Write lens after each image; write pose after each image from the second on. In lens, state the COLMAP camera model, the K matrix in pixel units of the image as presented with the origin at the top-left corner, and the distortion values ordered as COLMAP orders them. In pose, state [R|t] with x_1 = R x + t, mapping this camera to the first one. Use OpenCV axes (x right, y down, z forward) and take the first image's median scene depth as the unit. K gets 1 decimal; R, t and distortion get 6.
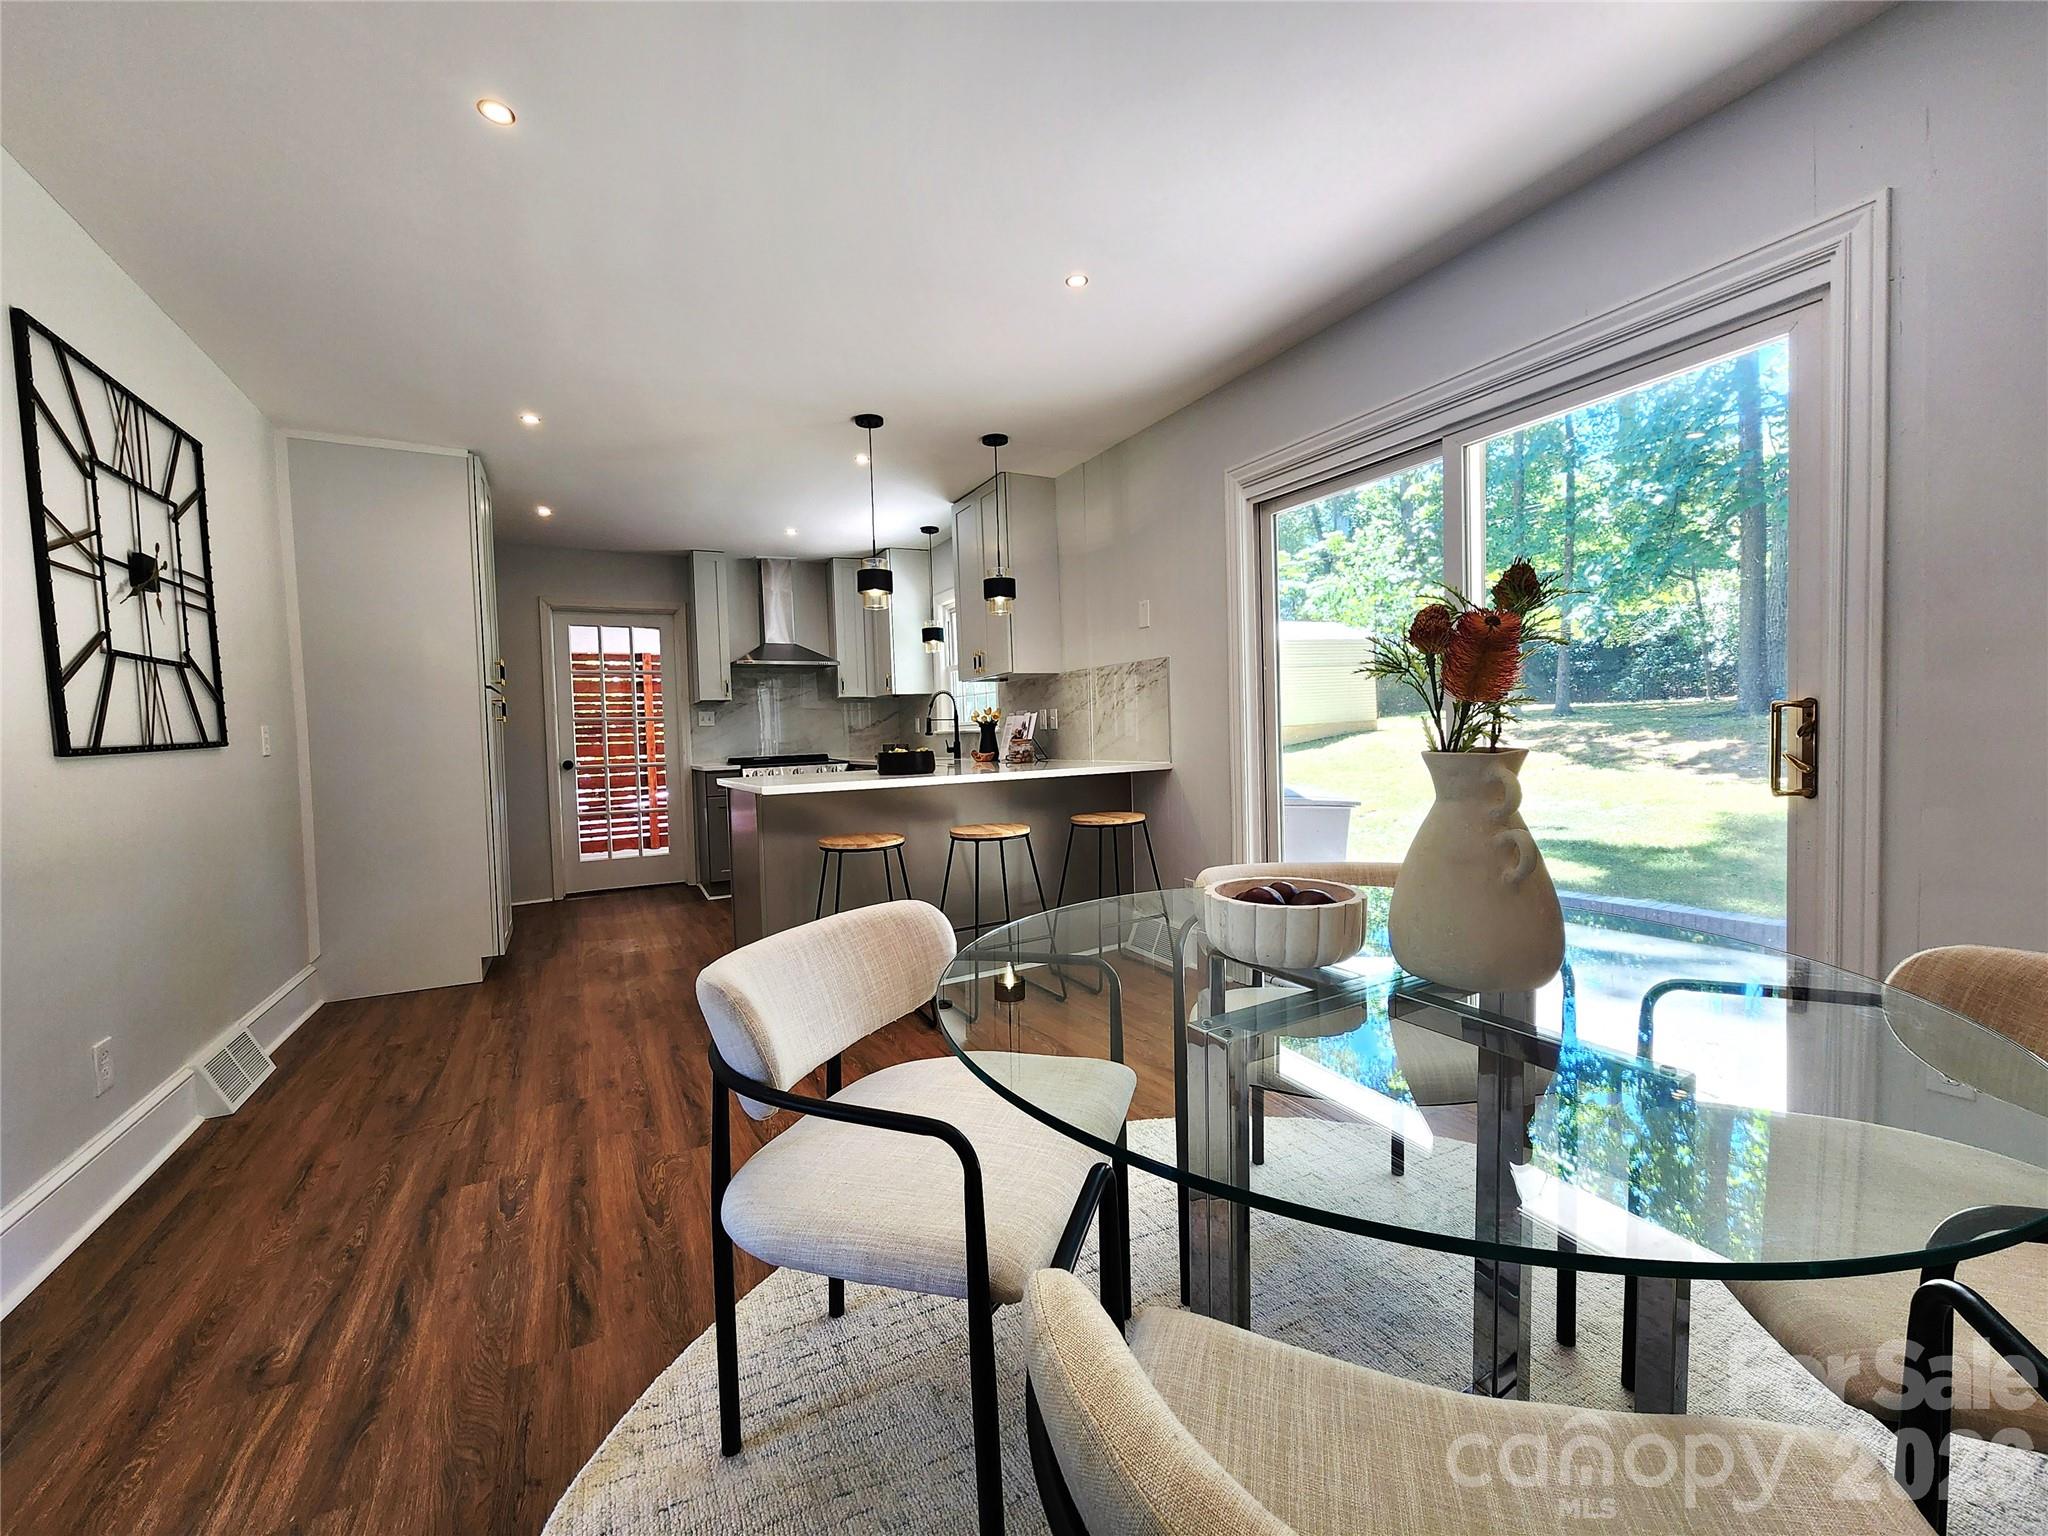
lens RADIAL K [[836.5, 0, 1015.9], [0, 836.5, 768.7], [0, 0, 1]] dist [-0.002341, 0.000052]
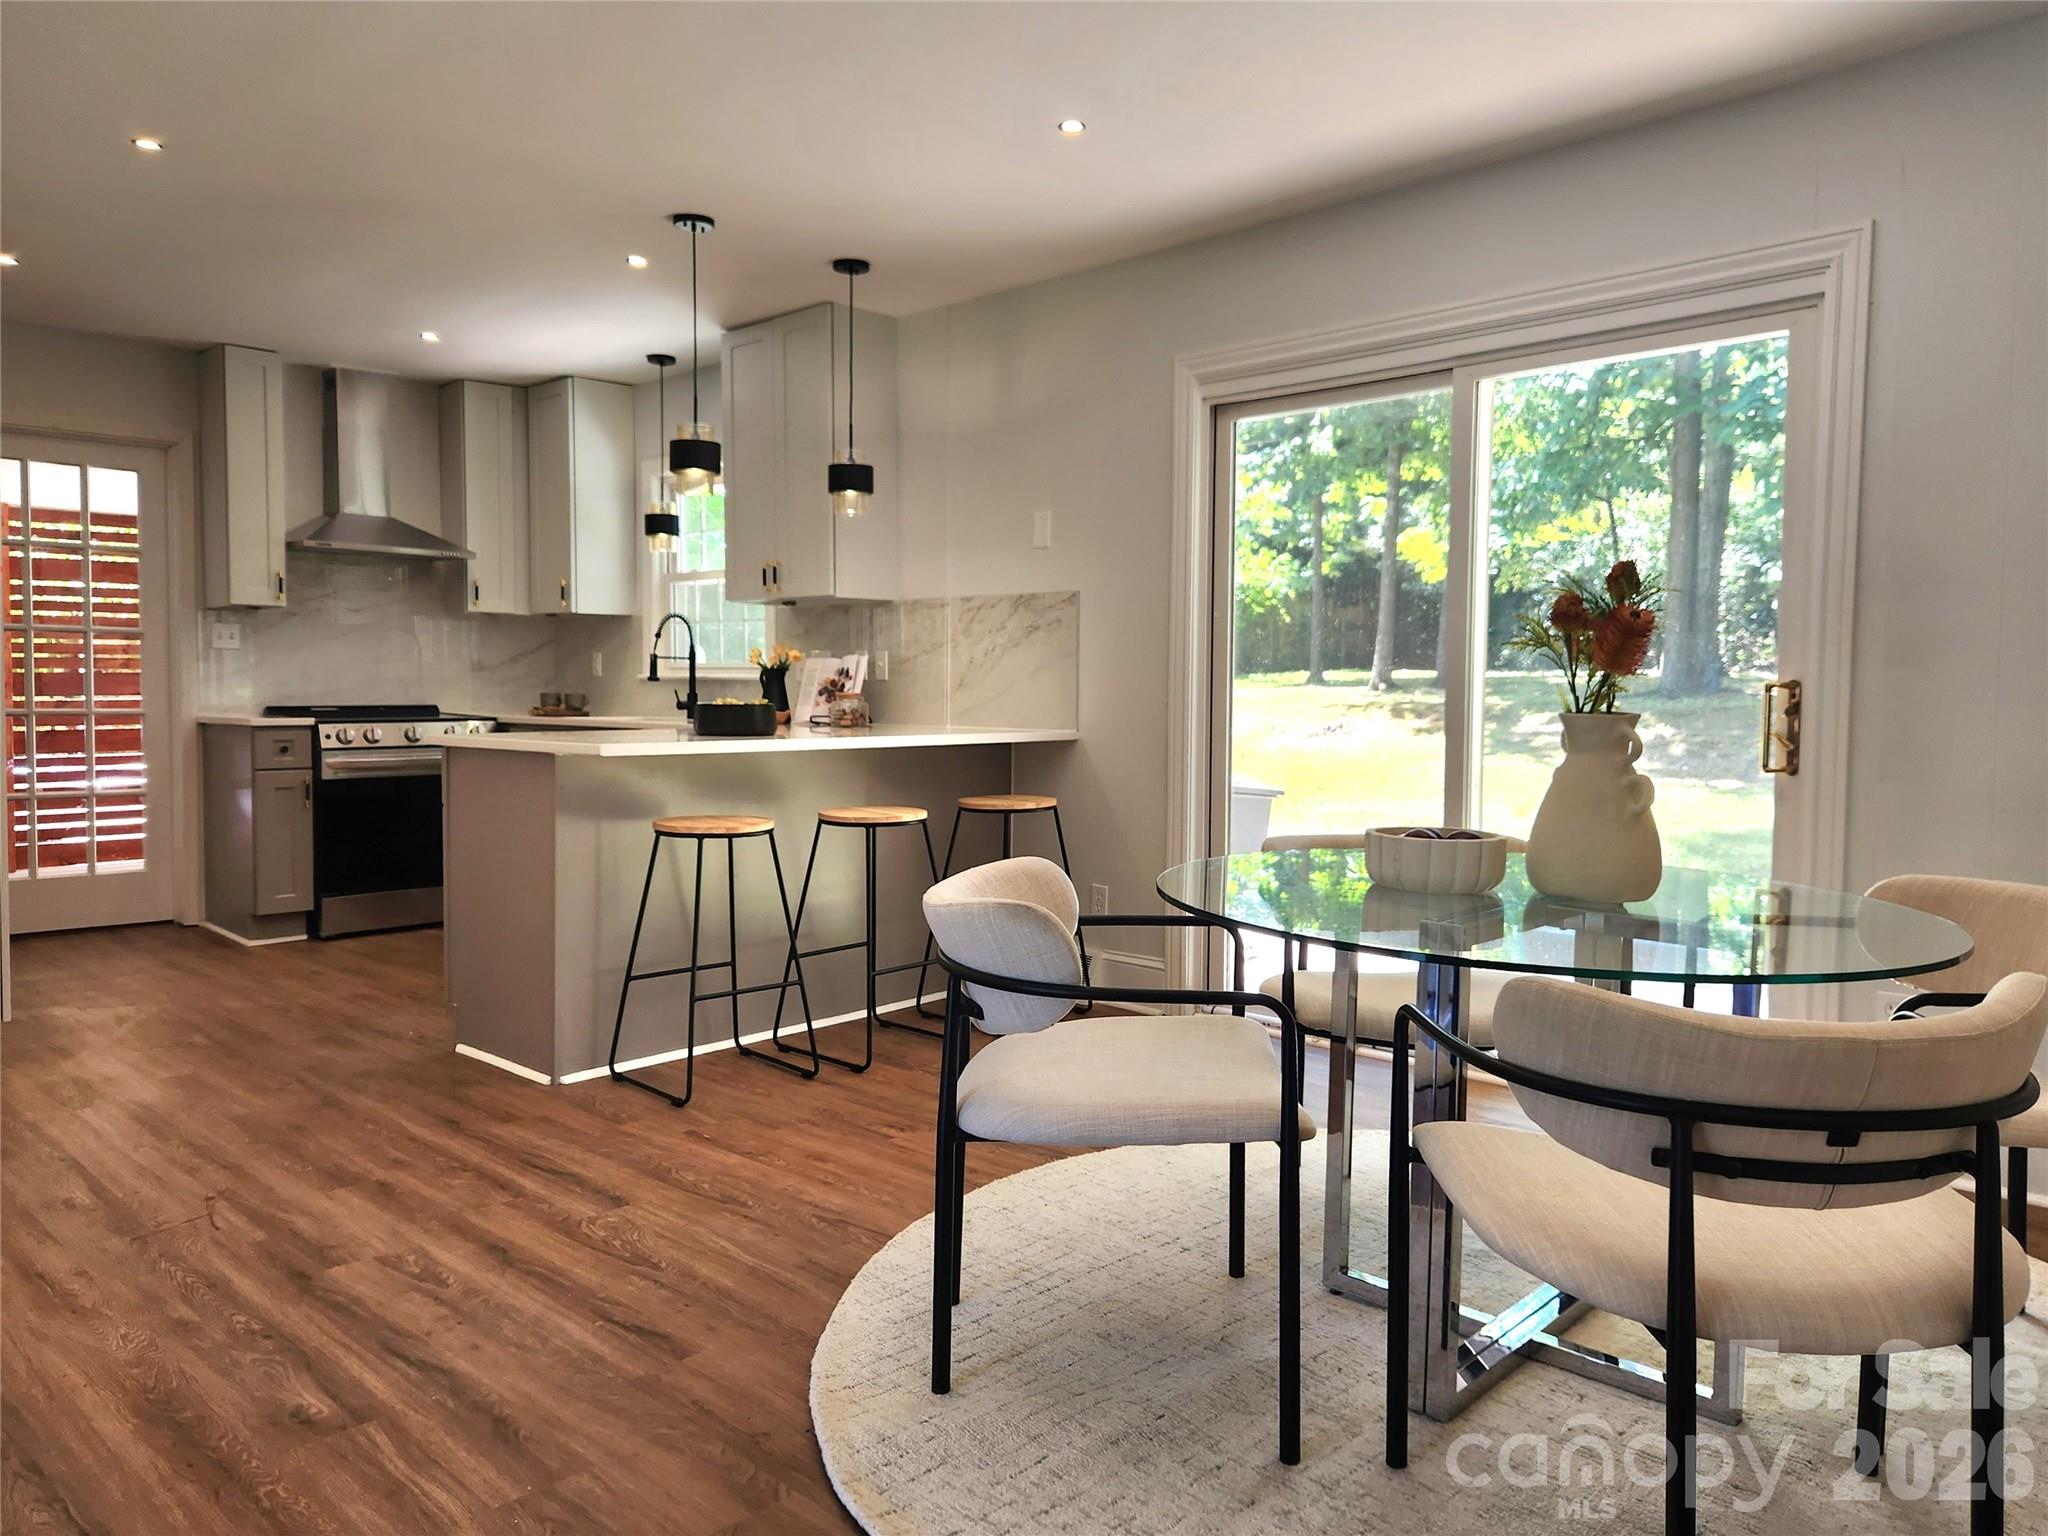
lens RADIAL K [[1473.0, 0, 1014.7], [0, 1473.0, 756.4], [0, 0, 1]] dist [0.060813, -0.041351]
pose [[0.951195, 0.024978, 0.307579, -0.309729], [-0.025366, 0.999674, -0.002734, 0.022857], [-0.307547, -0.005202, 0.951519, -0.269676]]
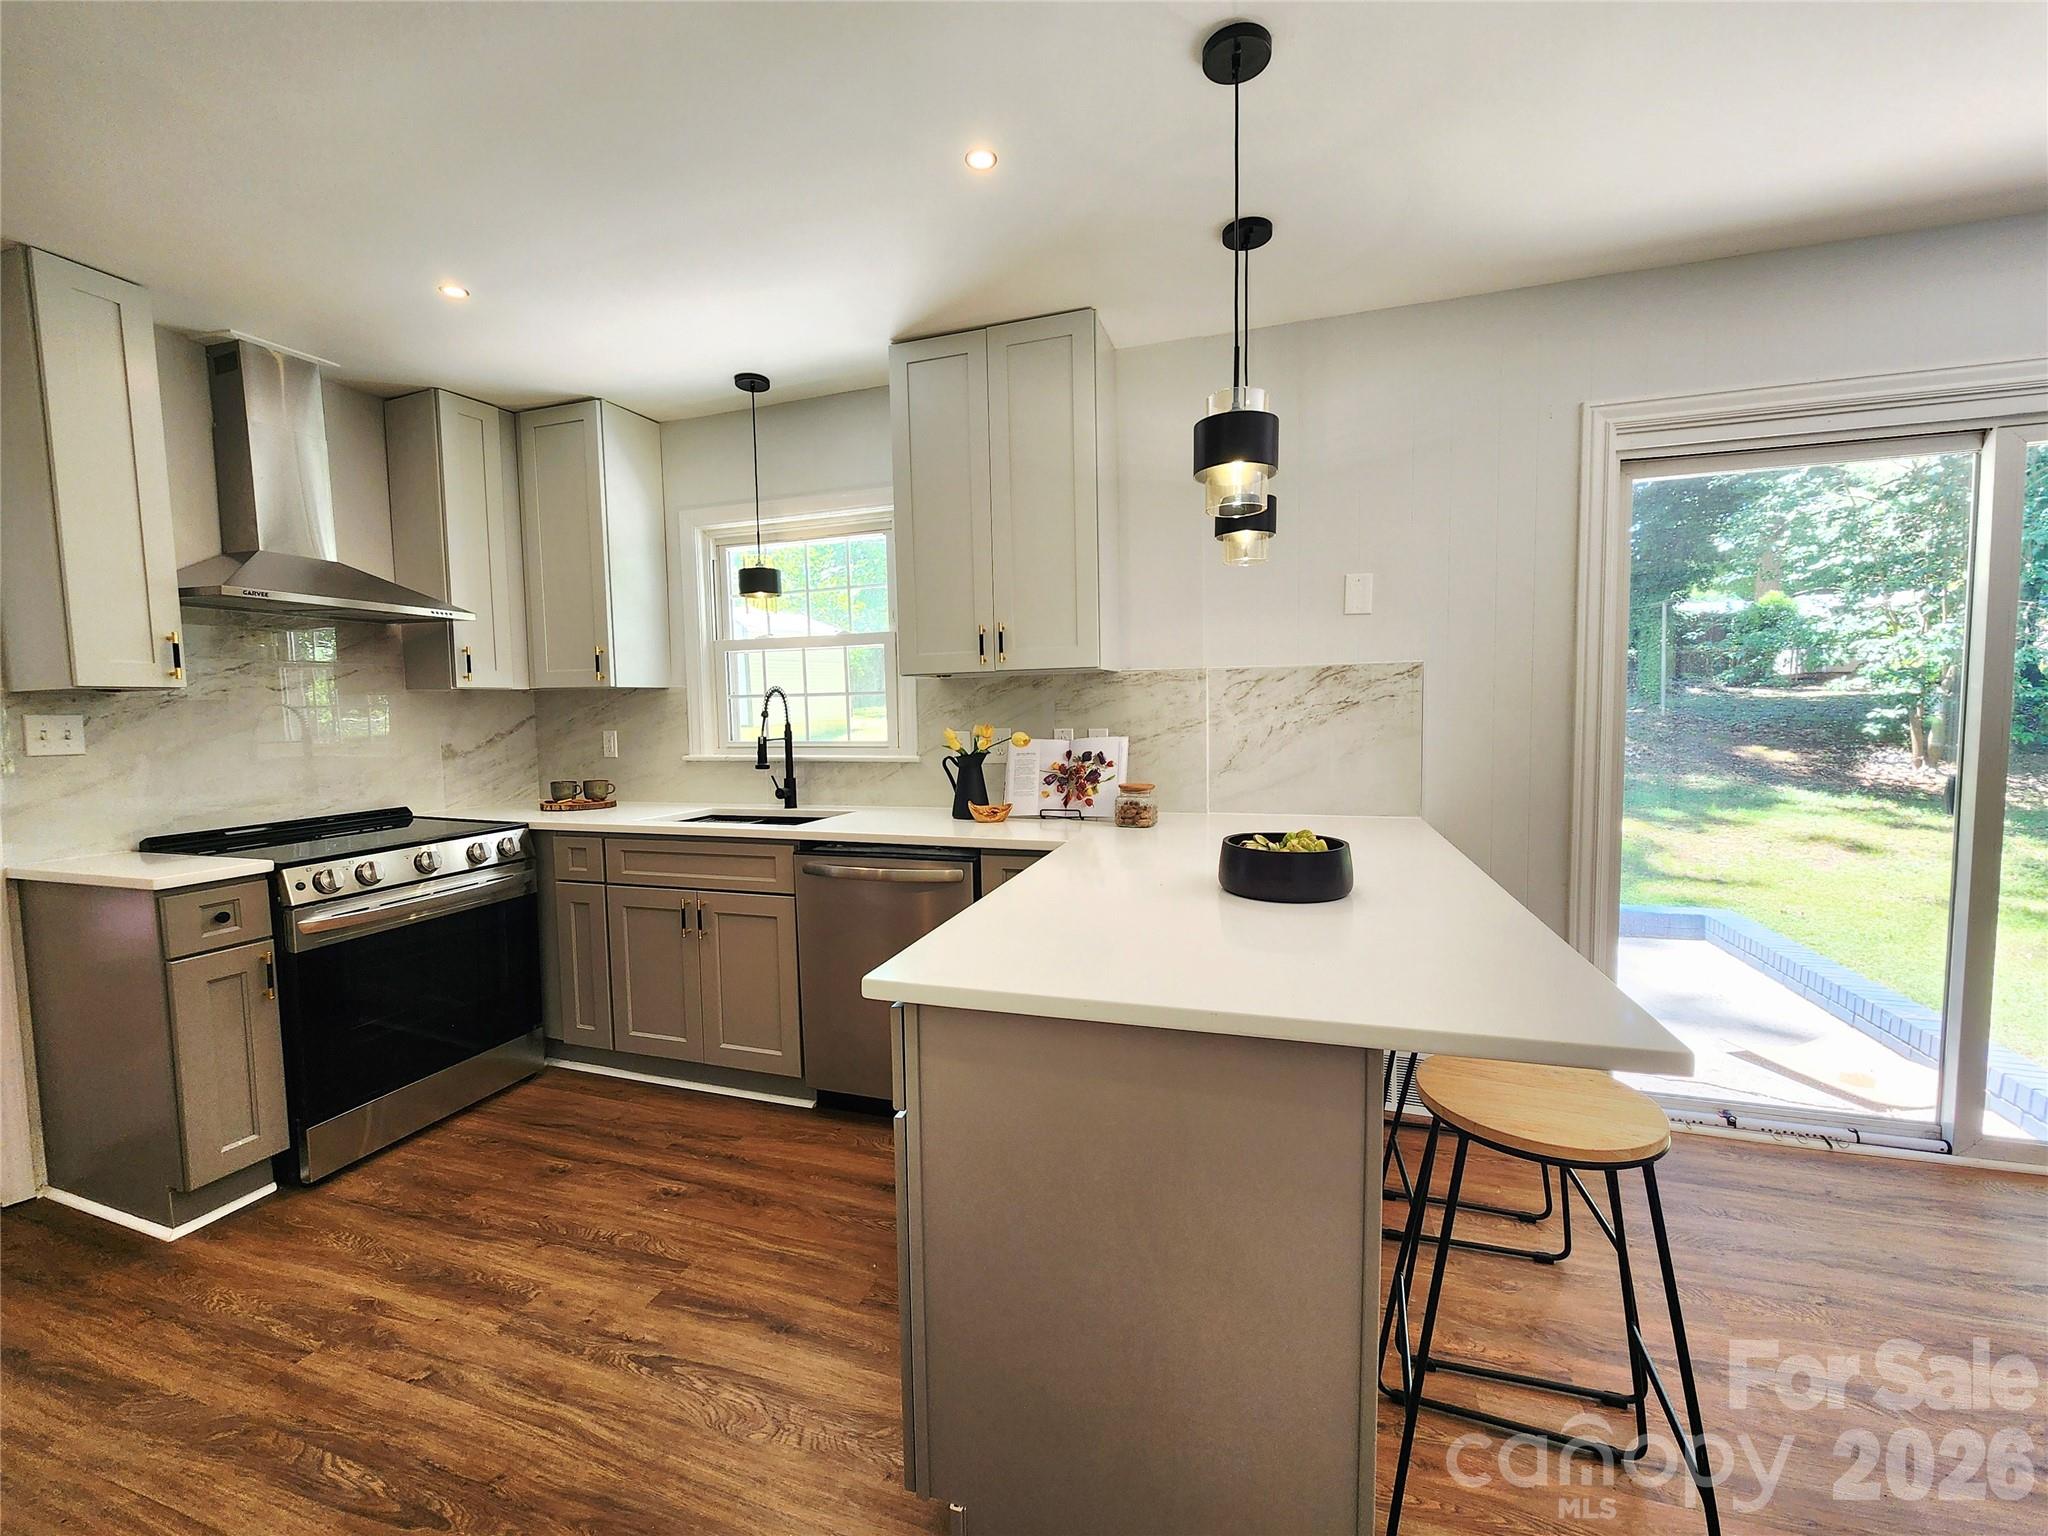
lens RADIAL K [[836.5, 0, 1012.9], [0, 836.5, 766.3], [0, 0, 1]] dist [-0.002341, 0.000052]
pose [[0.724806, -0.030435, 0.688281, -0.589506], [0.024844, 0.999529, 0.018036, -0.078409], [-0.688505, 0.004027, 0.725220, 0.829897]]
